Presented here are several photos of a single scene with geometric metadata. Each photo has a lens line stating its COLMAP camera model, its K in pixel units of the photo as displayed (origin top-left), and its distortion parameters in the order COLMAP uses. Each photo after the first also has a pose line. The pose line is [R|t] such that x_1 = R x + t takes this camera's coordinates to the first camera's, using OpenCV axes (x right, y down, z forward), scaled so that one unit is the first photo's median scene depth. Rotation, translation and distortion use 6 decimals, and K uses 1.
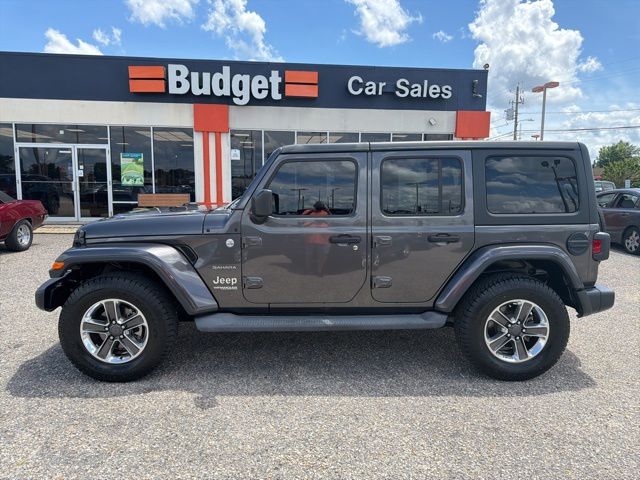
lens RADIAL K [[452.9, 0, 315.5], [0, 452.9, 239.3], [0, 0, 1]] dist [0.024426, -0.037423]
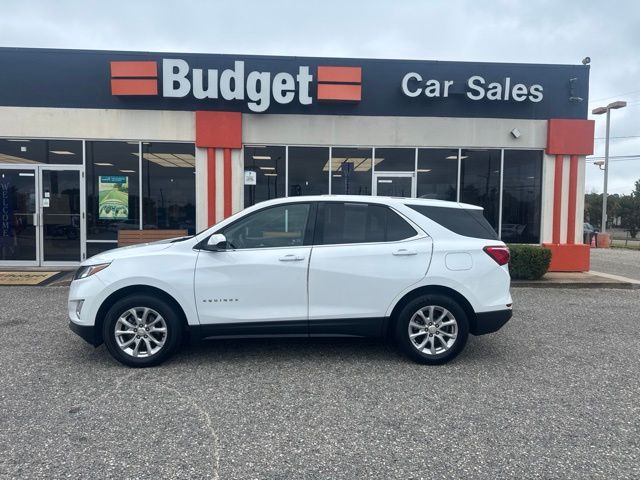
lens RADIAL K [[452.9, 0, 315.7], [0, 452.9, 240.2], [0, 0, 1]] dist [0.024426, -0.037423]
pose [[0.999139, 0.003594, -0.041341, -0.037430], [-0.006676, 0.997187, -0.074659, -0.029689], [0.040957, 0.074870, 0.996352, 0.271702]]
